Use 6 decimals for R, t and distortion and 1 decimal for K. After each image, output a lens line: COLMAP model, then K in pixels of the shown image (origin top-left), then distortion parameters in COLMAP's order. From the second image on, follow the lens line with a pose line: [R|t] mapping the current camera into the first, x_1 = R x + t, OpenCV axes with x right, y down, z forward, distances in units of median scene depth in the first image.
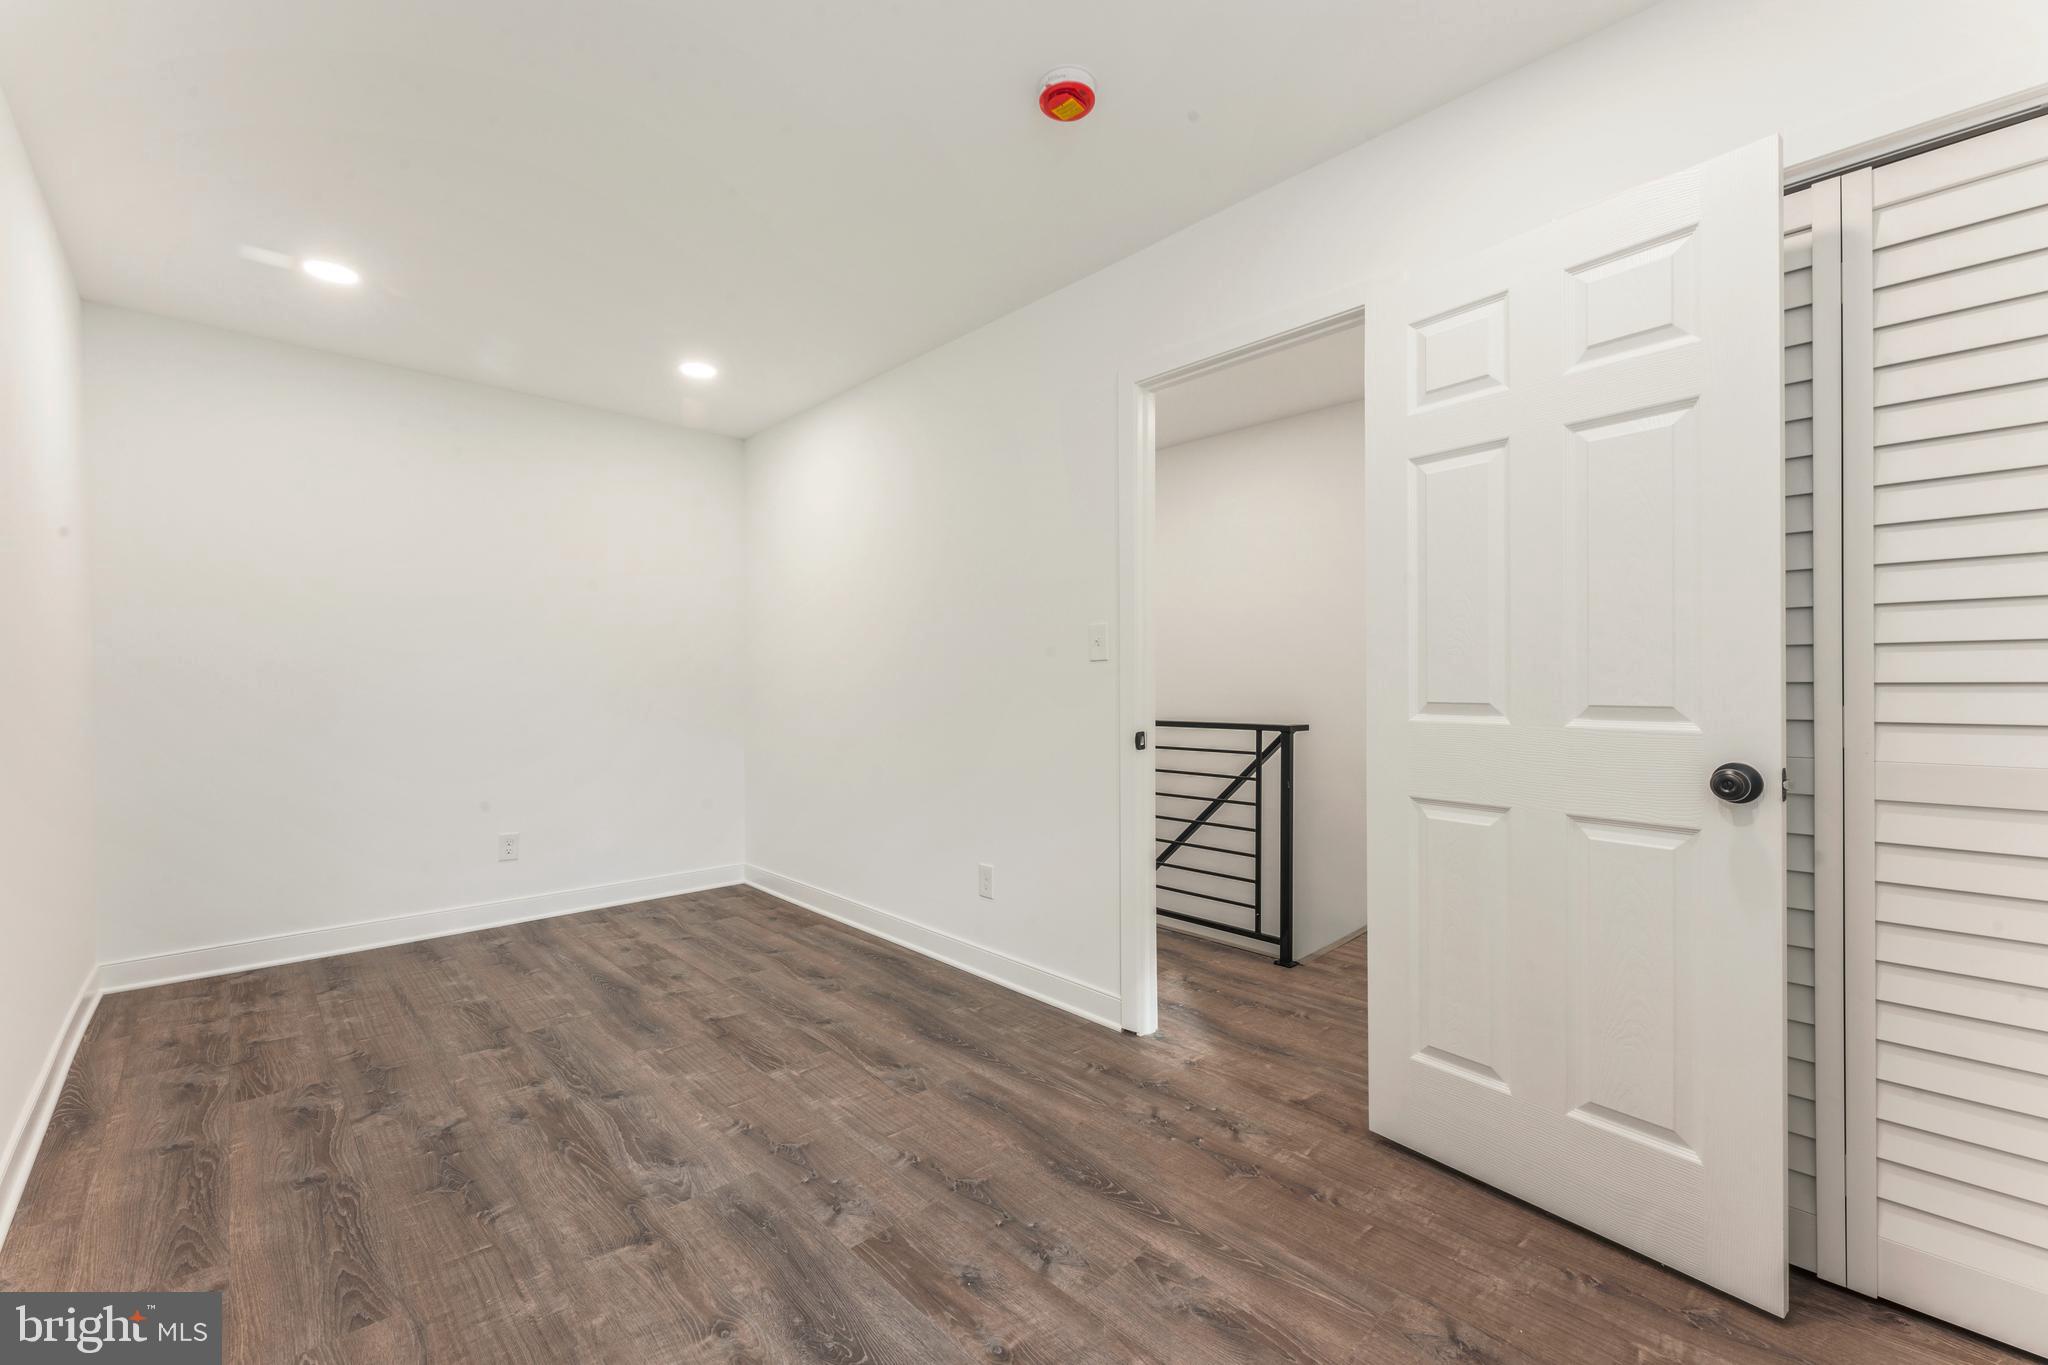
lens RADIAL K [[820.3, 0, 1017.3], [0, 820.3, 668.0], [0, 0, 1]] dist [-0.000262, -0.001868]
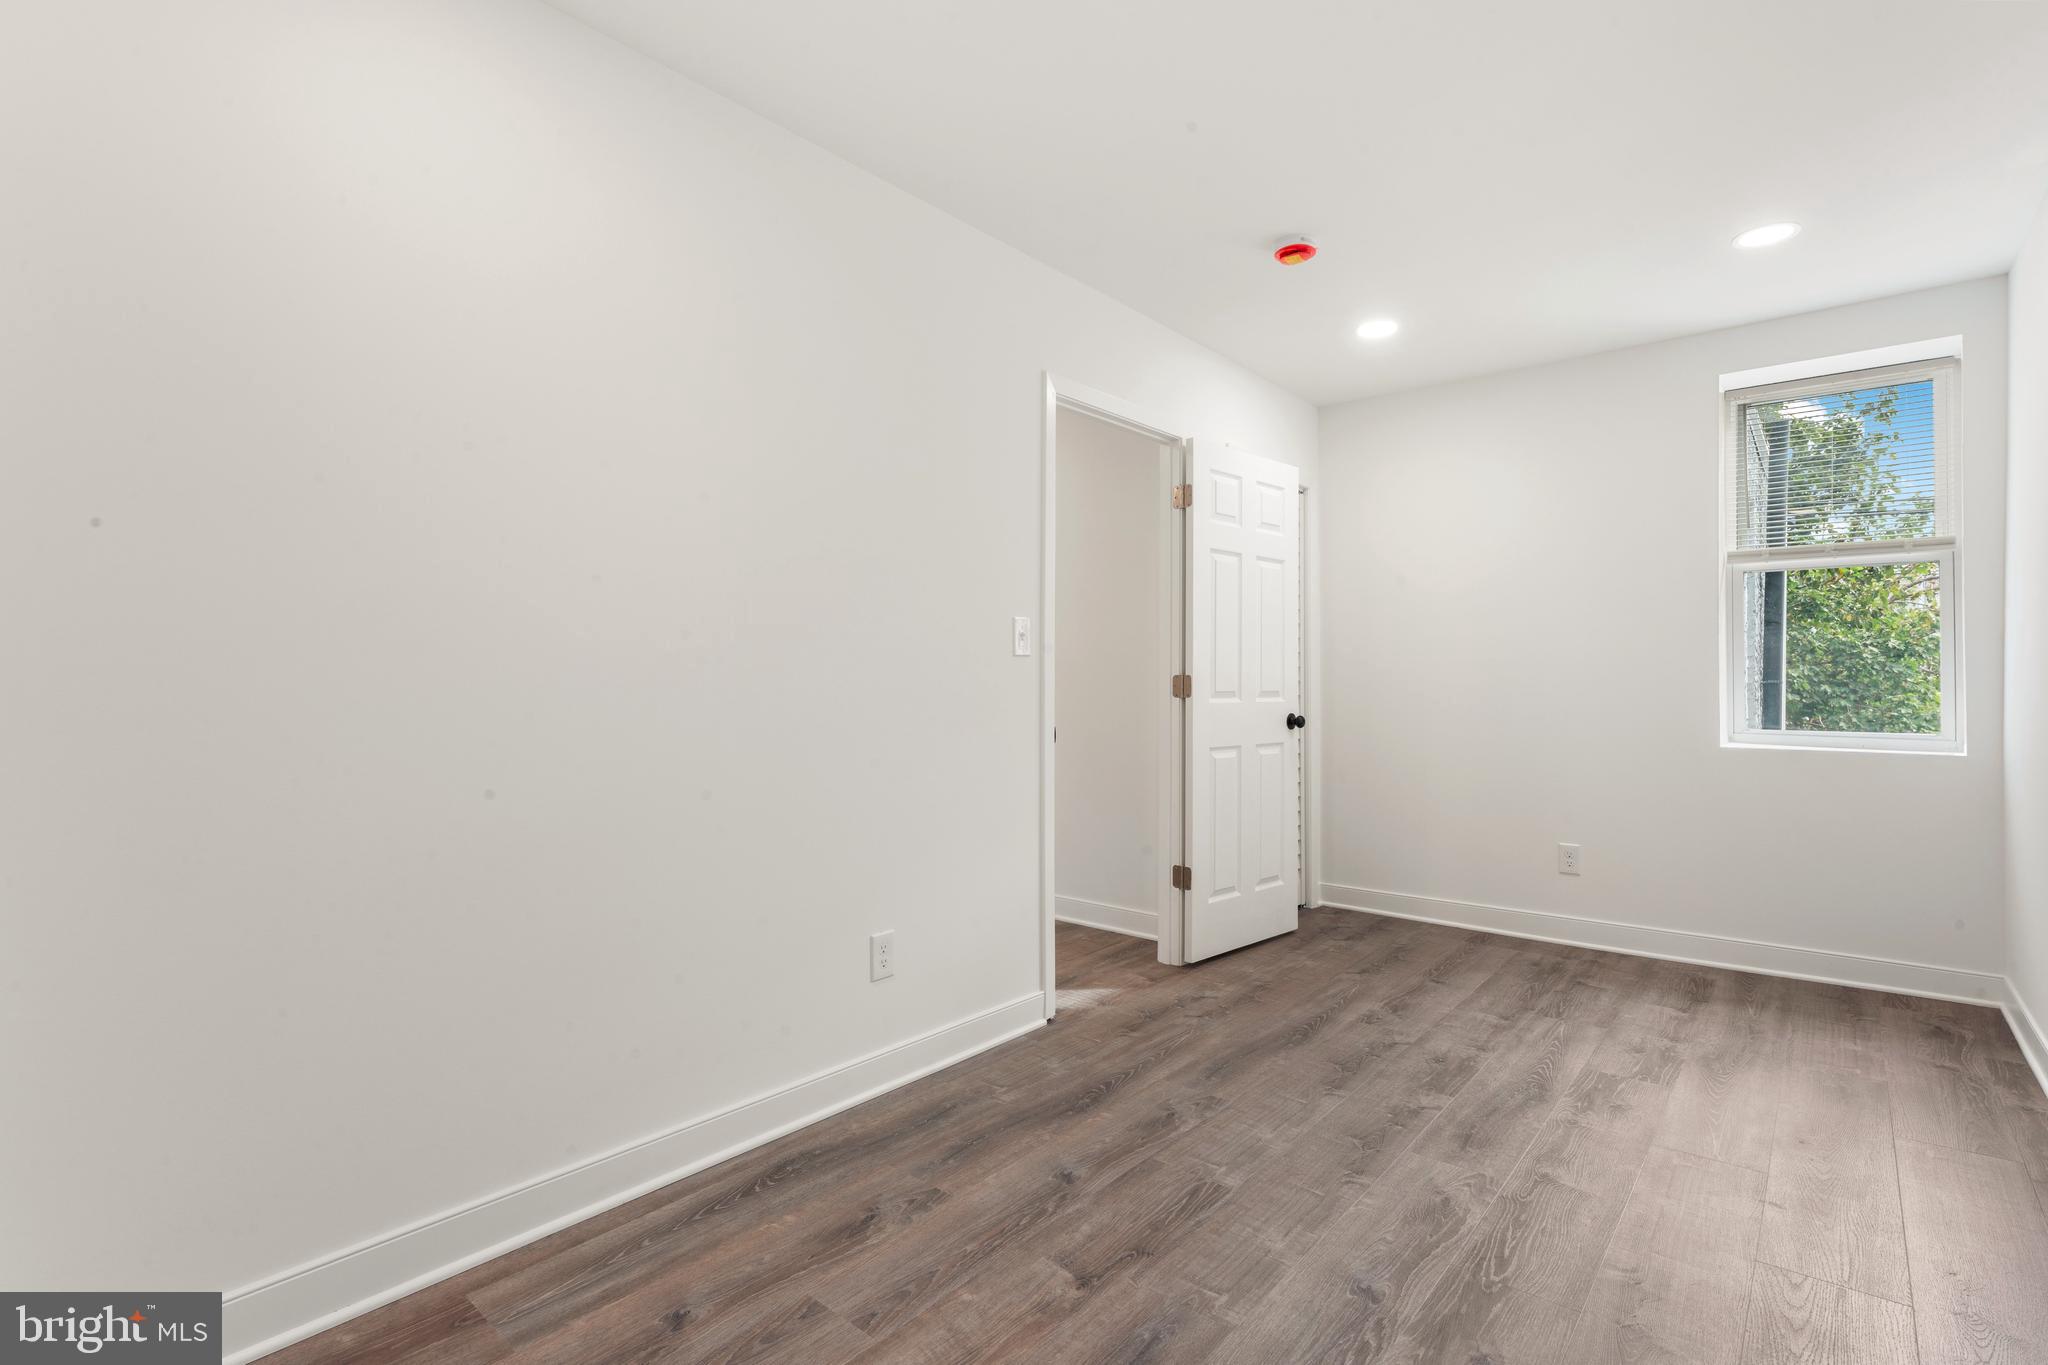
lens RADIAL K [[988.5, 0, 1011.9], [0, 988.5, 678.6], [0, 0, 1]] dist [0.002144, -0.000606]
pose [[-0.107357, 0.002458, 0.994217, -1.279785], [-0.023185, 0.999719, -0.004975, 0.030714], [-0.993950, -0.023585, -0.107270, 1.402155]]
